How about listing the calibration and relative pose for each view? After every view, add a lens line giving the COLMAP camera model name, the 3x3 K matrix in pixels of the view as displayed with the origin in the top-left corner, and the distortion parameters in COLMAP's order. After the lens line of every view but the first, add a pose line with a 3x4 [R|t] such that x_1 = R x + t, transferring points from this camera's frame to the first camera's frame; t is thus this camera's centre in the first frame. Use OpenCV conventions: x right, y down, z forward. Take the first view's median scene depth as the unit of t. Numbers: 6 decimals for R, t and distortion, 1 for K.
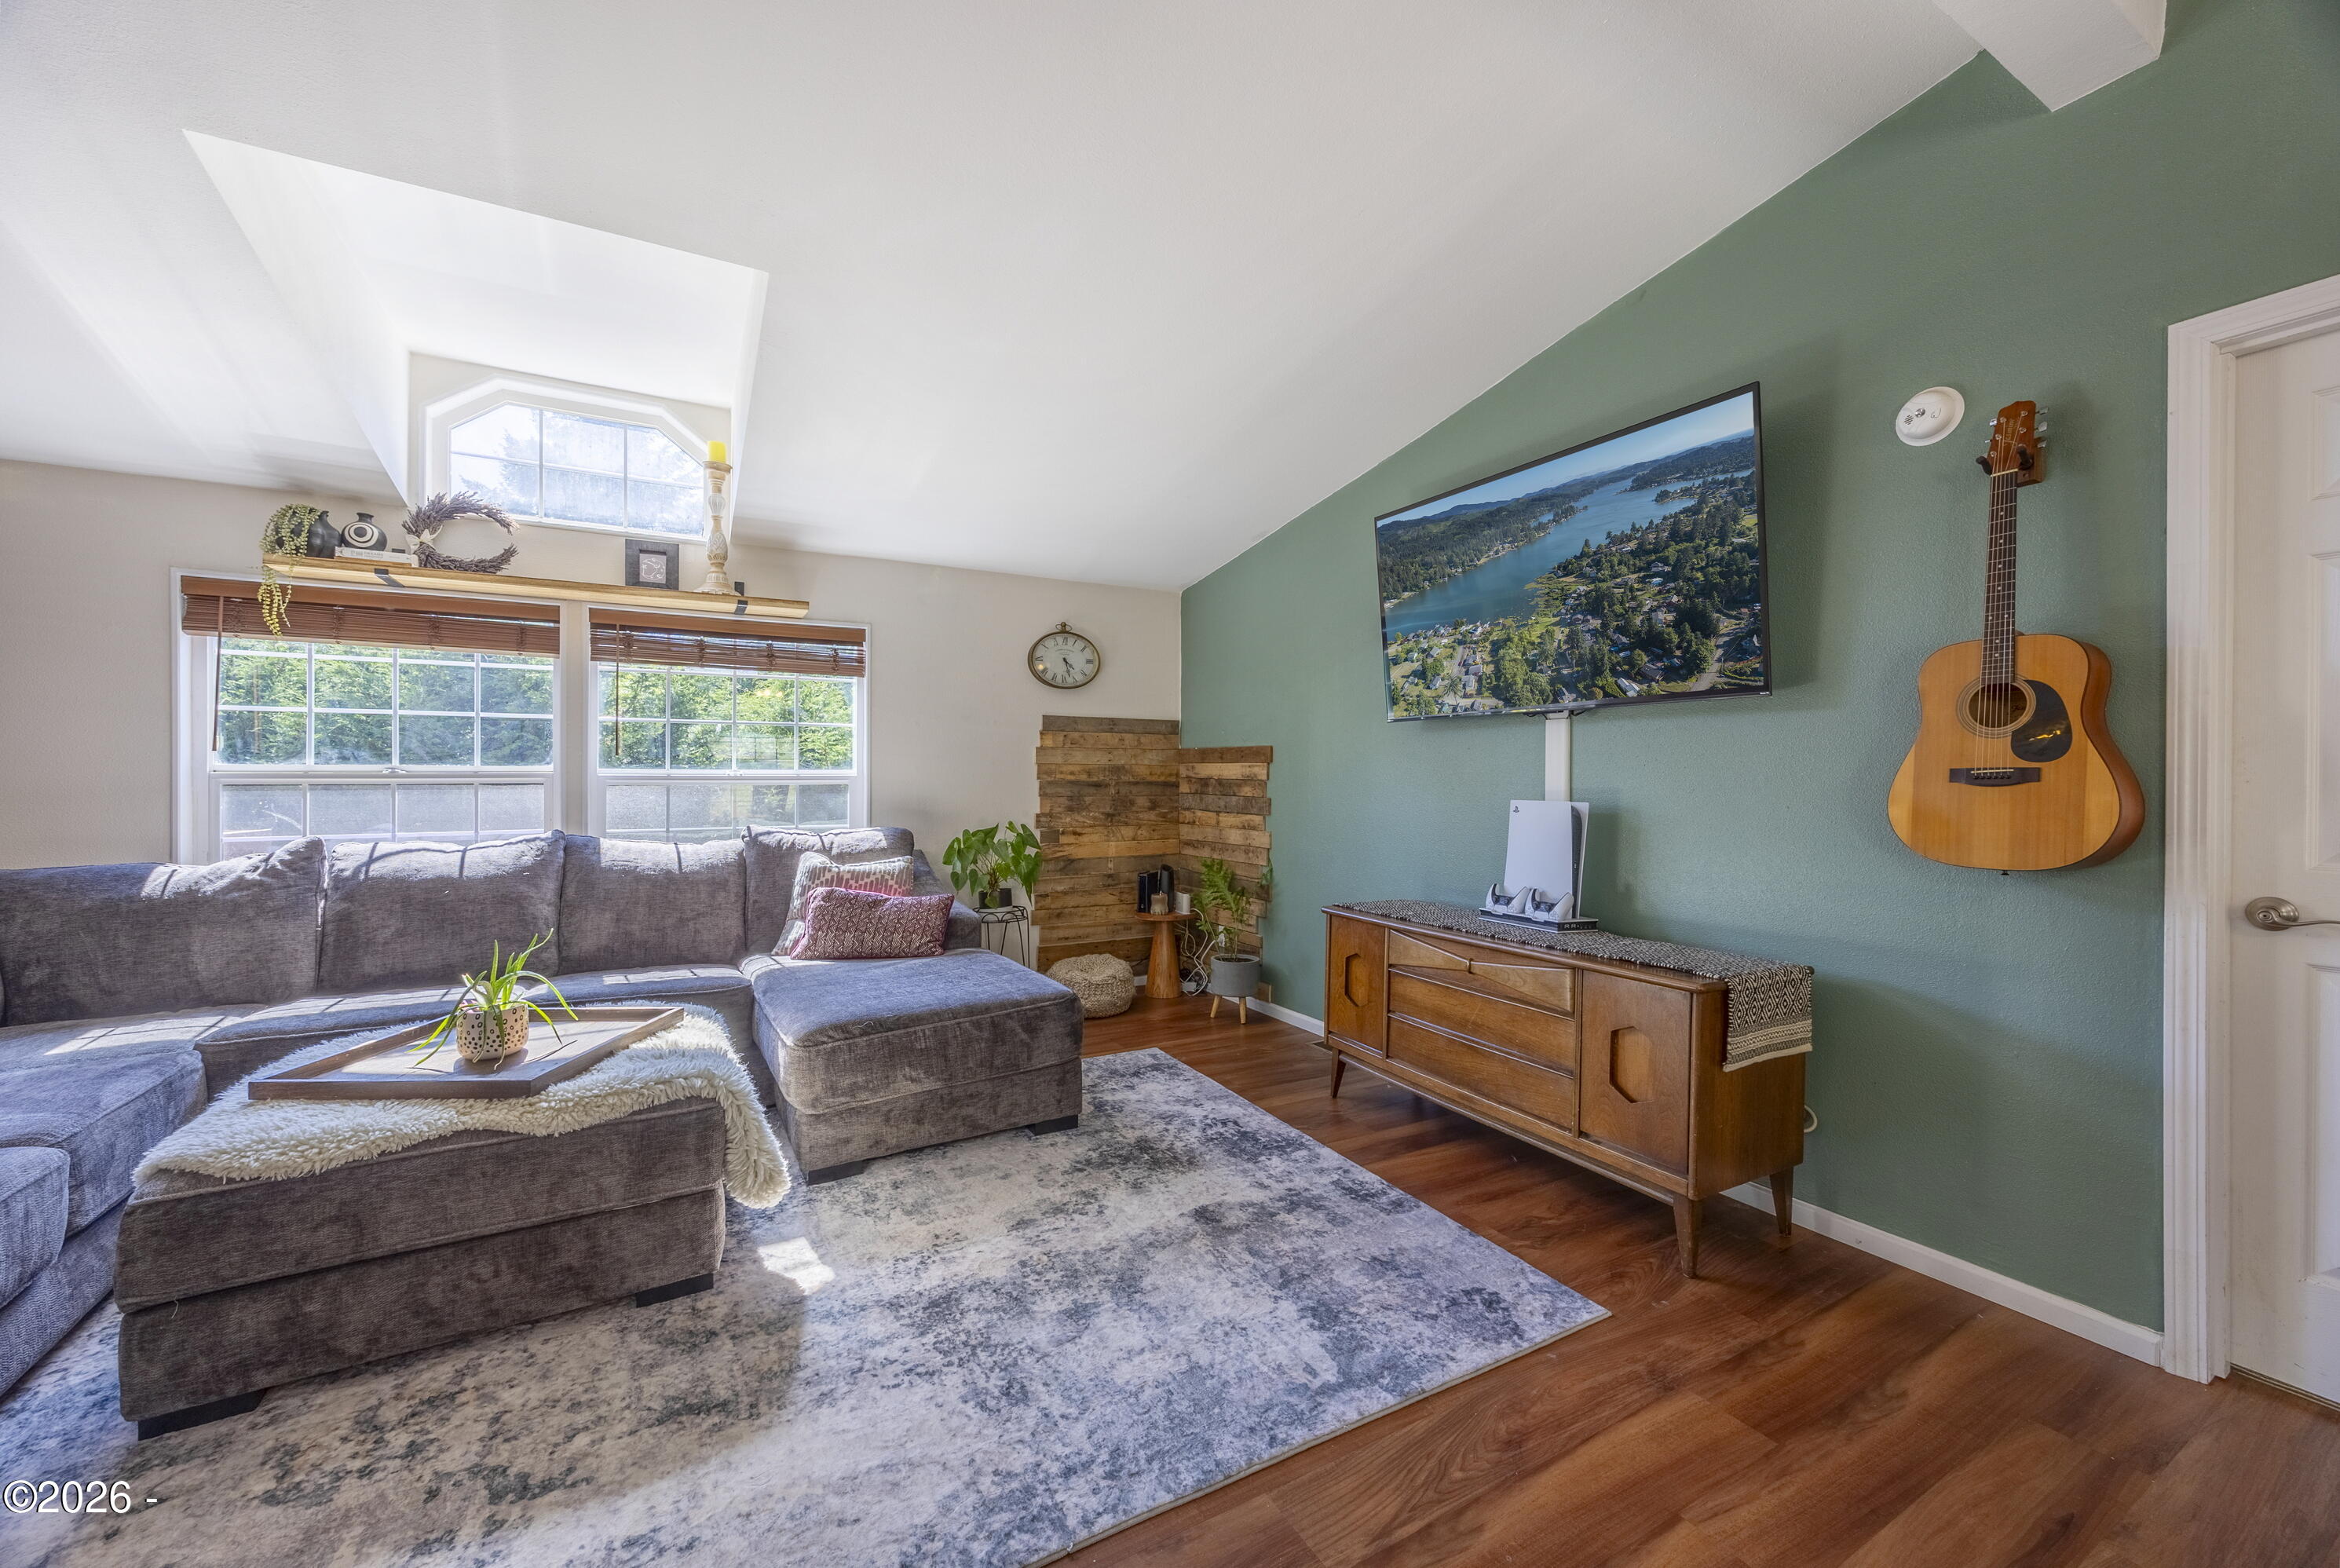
lens RADIAL K [[887.4, 0, 1170.0], [0, 887.4, 784.0], [0, 0, 1]] dist [-0.001718, 0.000013]
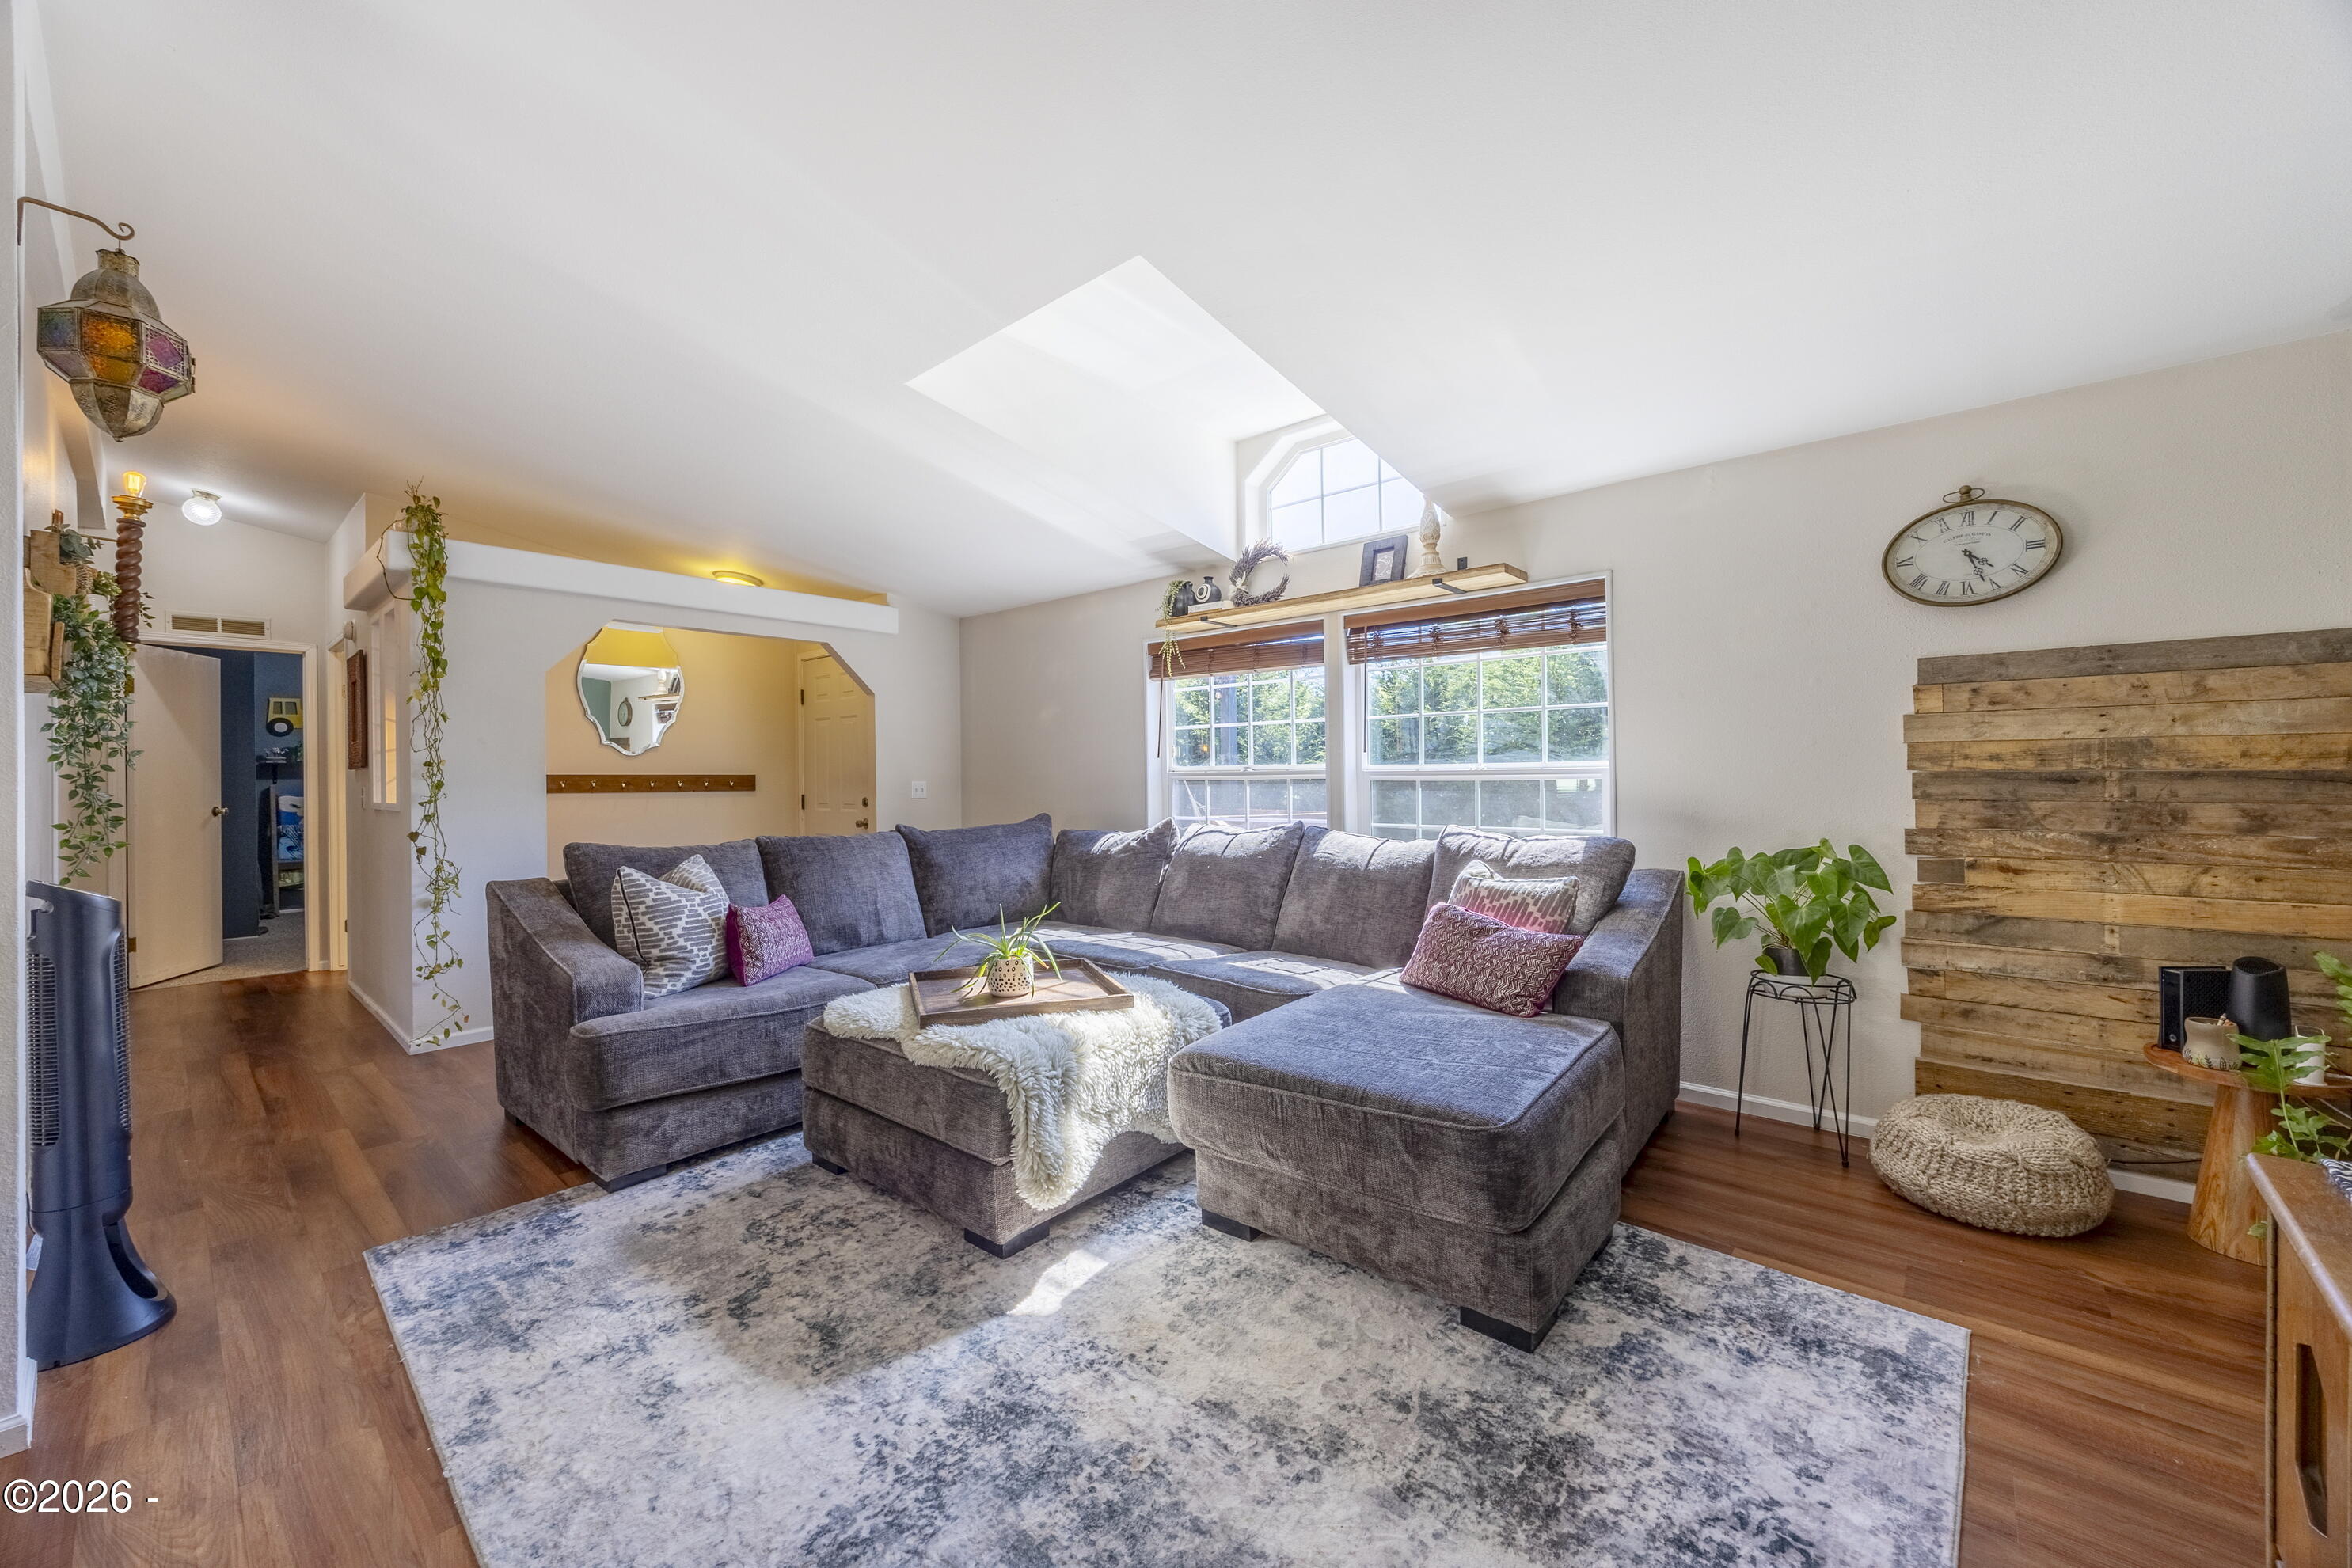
lens RADIAL K [[893.9, 0, 1181.1], [0, 893.9, 772.4], [0, 0, 1]] dist [-0.000611, -0.000079]
pose [[0.341191, -0.008431, -0.939956, 0.388262], [0.004865, 0.999962, -0.007203, -0.002721], [0.939982, -0.002115, 0.341219, 0.574994]]
